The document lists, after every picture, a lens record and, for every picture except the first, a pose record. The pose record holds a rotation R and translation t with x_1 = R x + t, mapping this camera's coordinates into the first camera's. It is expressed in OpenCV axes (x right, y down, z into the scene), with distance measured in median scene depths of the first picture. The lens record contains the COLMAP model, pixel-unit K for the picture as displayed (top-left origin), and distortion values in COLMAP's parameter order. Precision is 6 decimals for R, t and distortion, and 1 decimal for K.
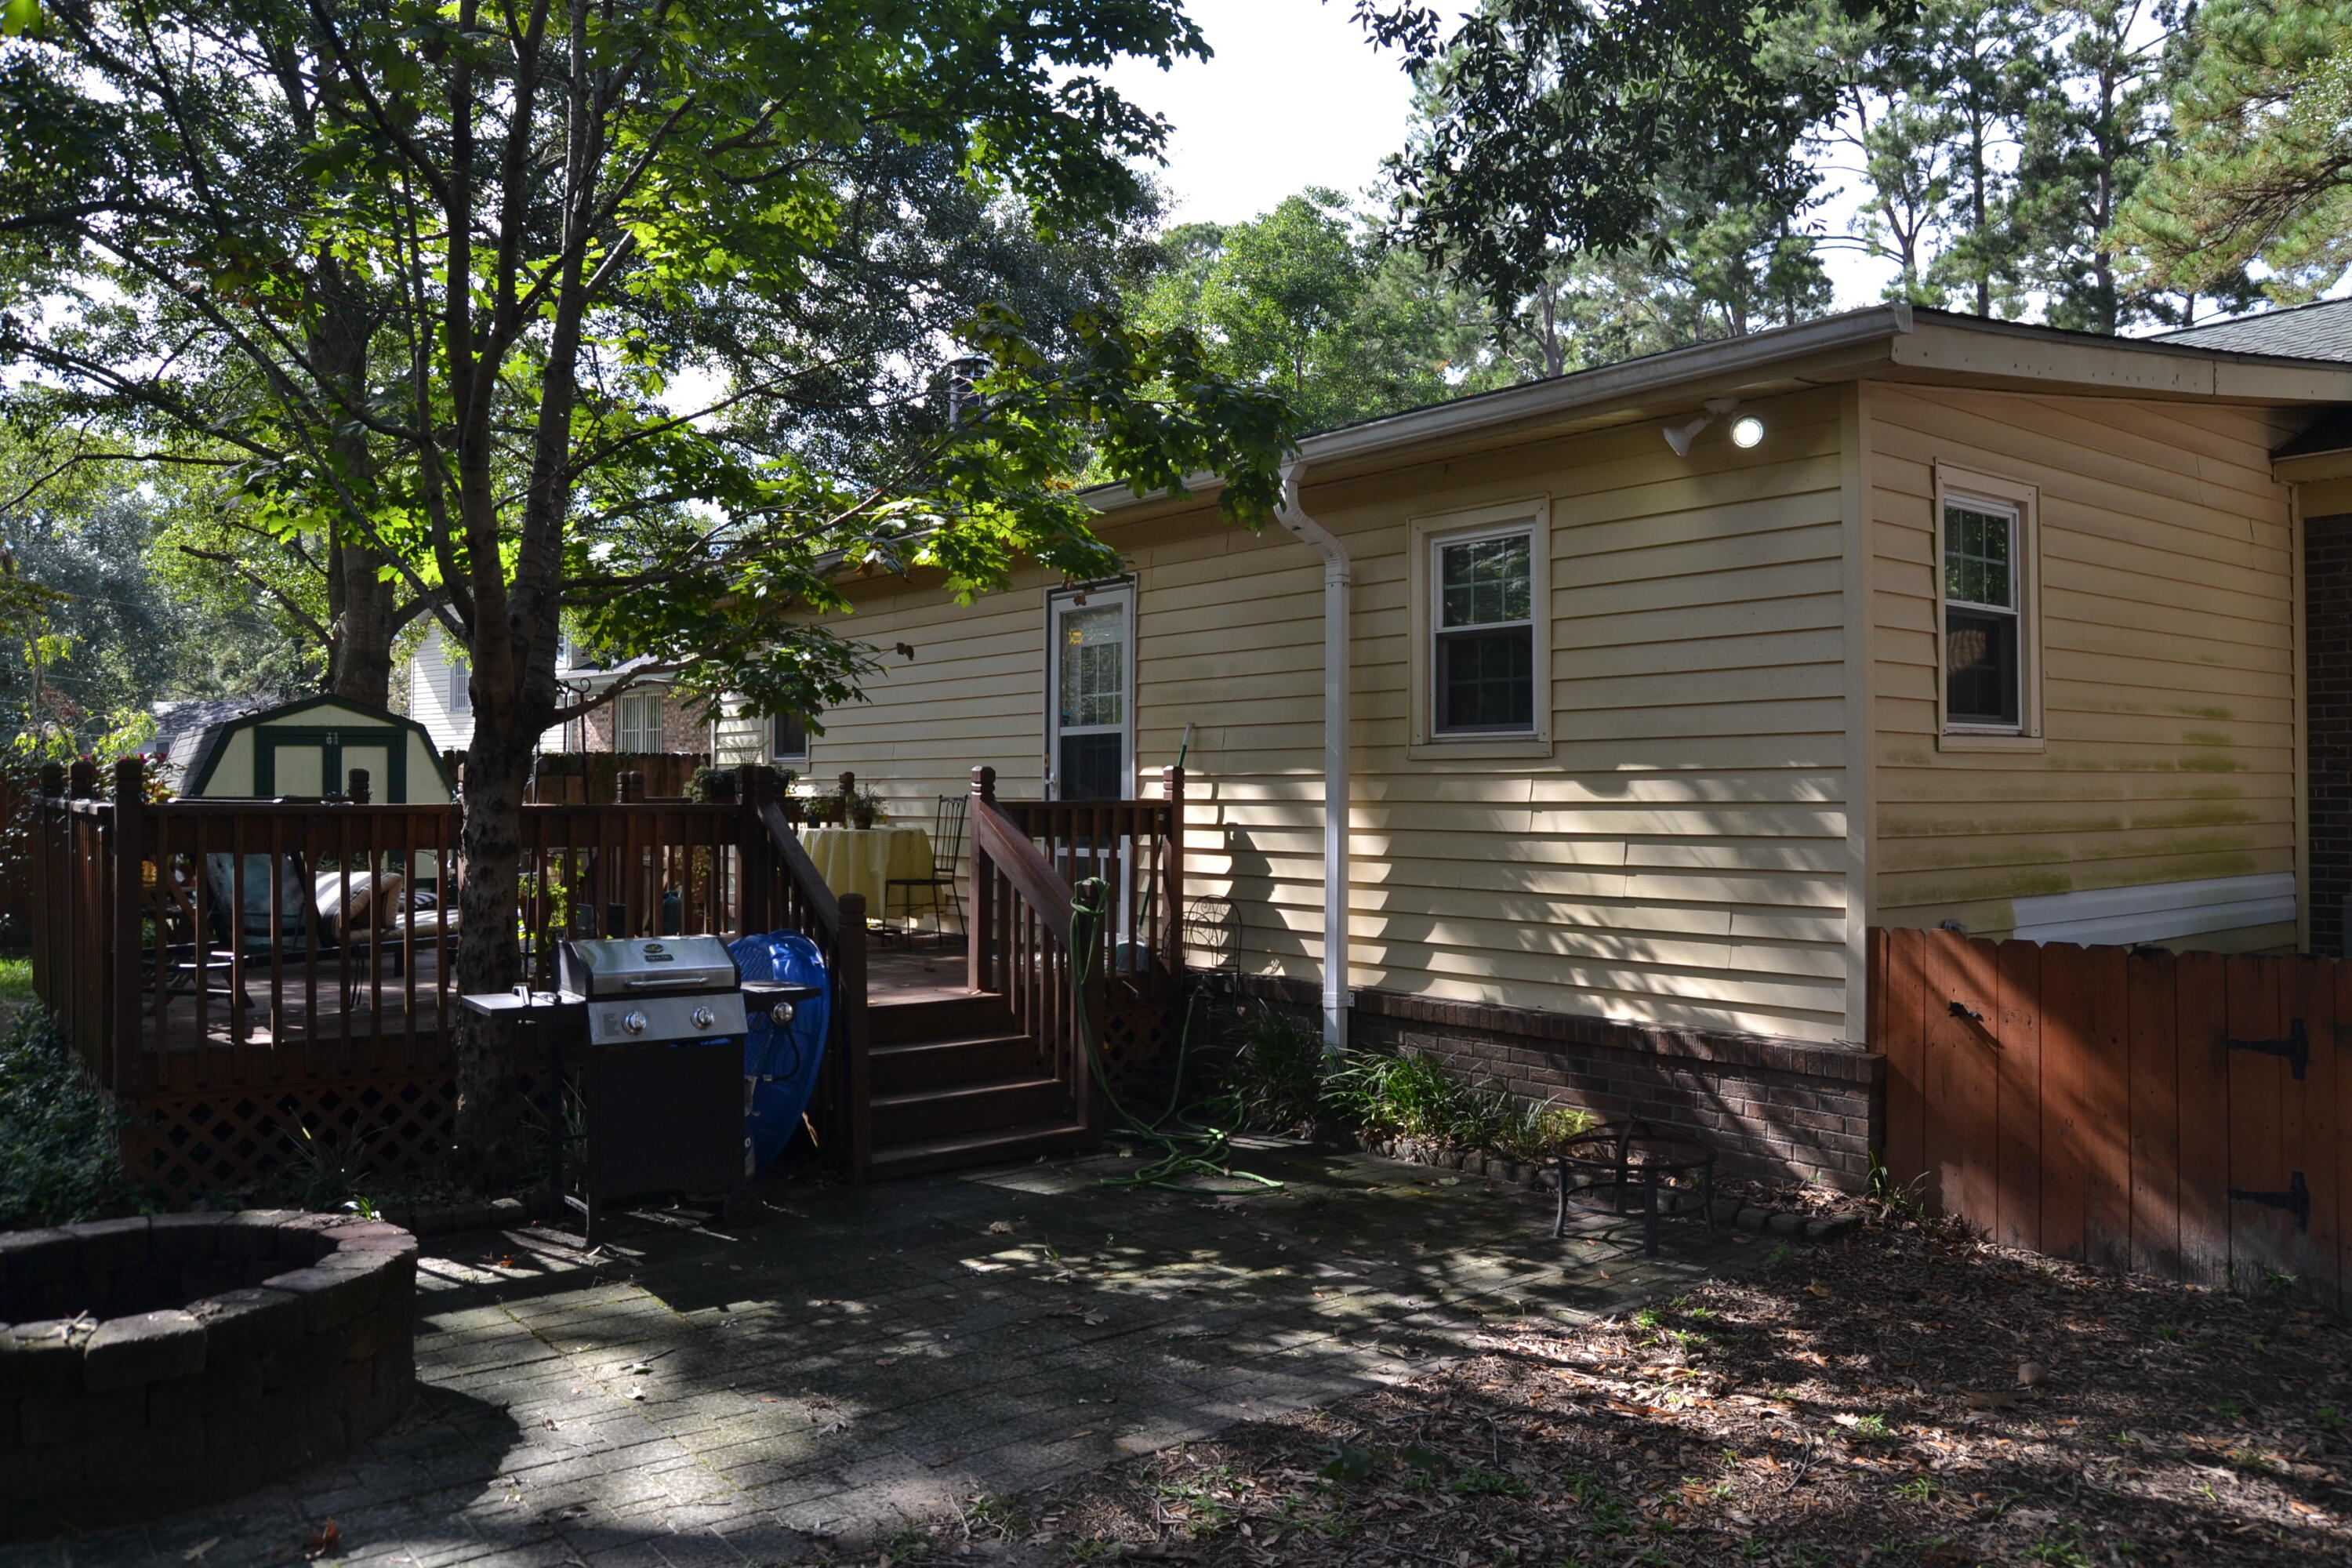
lens RADIAL K [[1739.4, 0, 1204.3], [0, 1739.4, 758.4], [0, 0, 1]] dist [-0.133073, 0.122631]
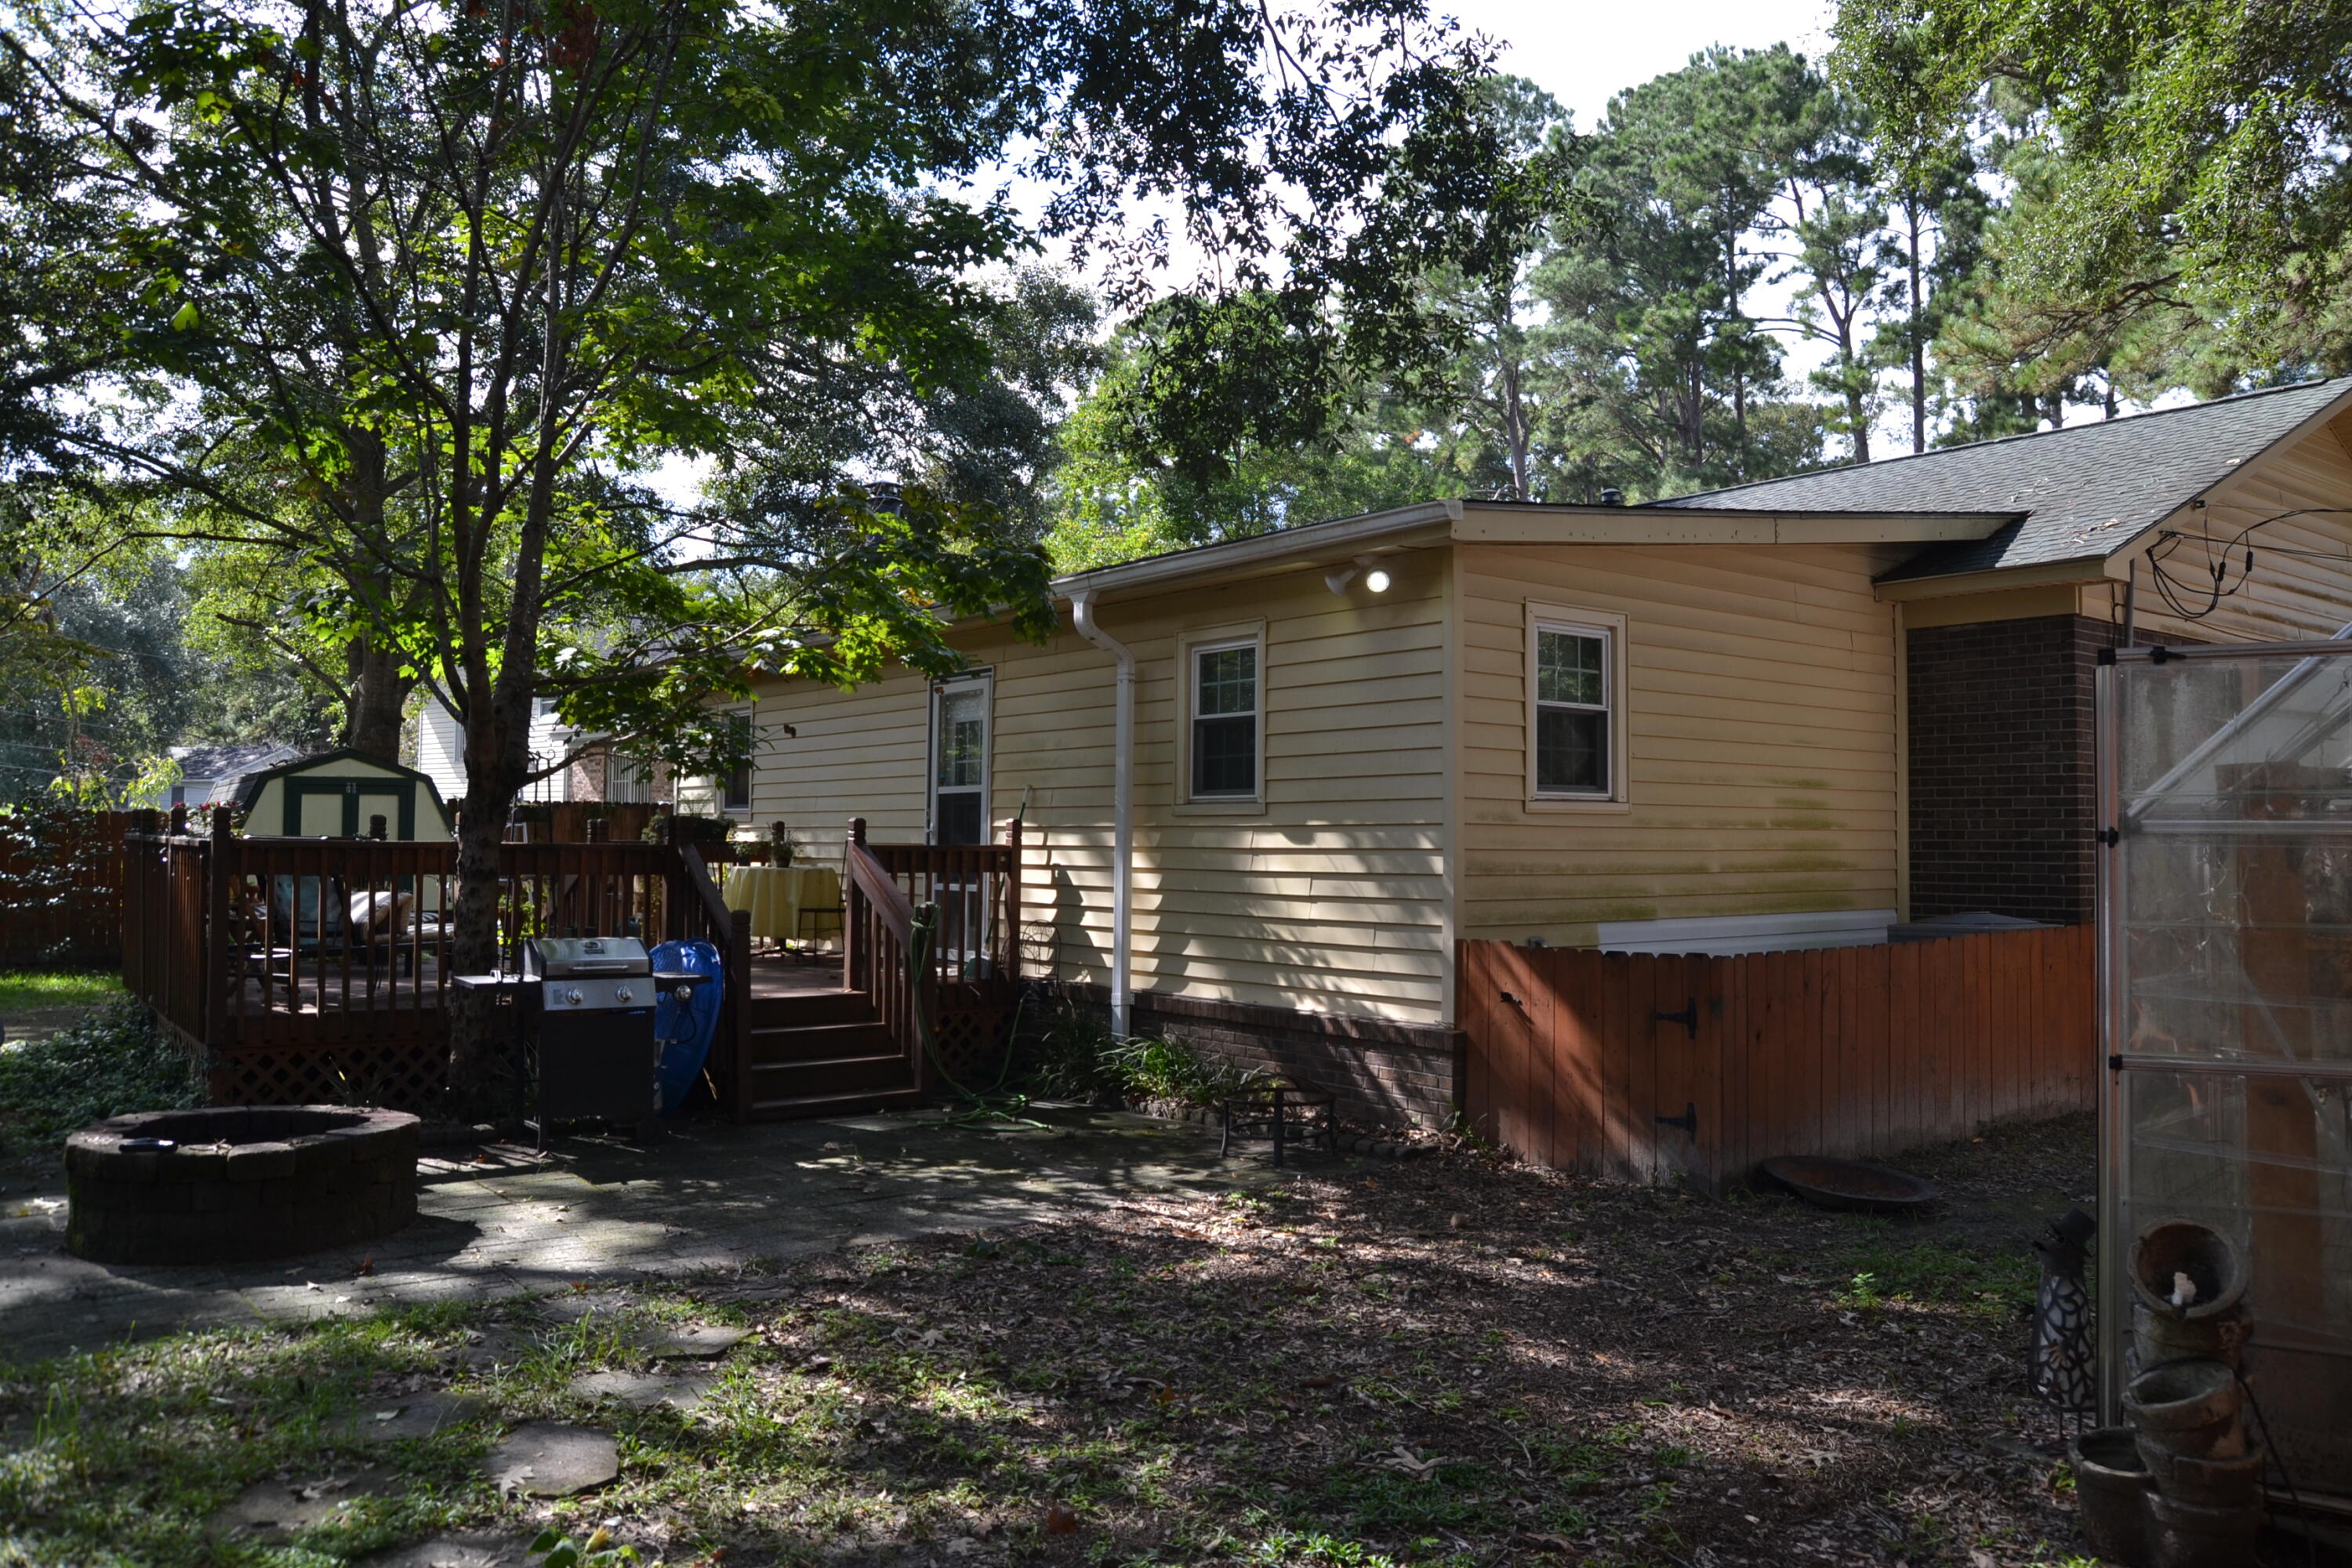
lens RADIAL K [[1739.4, 0, 1204.3], [0, 1739.4, 758.4], [0, 0, 1]] dist [-0.133073, 0.122631]
pose [[0.999966, 0.007588, -0.003200, 0.141711], [-0.007681, 0.999518, -0.030074, -0.003146], [0.002970, 0.030098, 0.999543, -0.310806]]
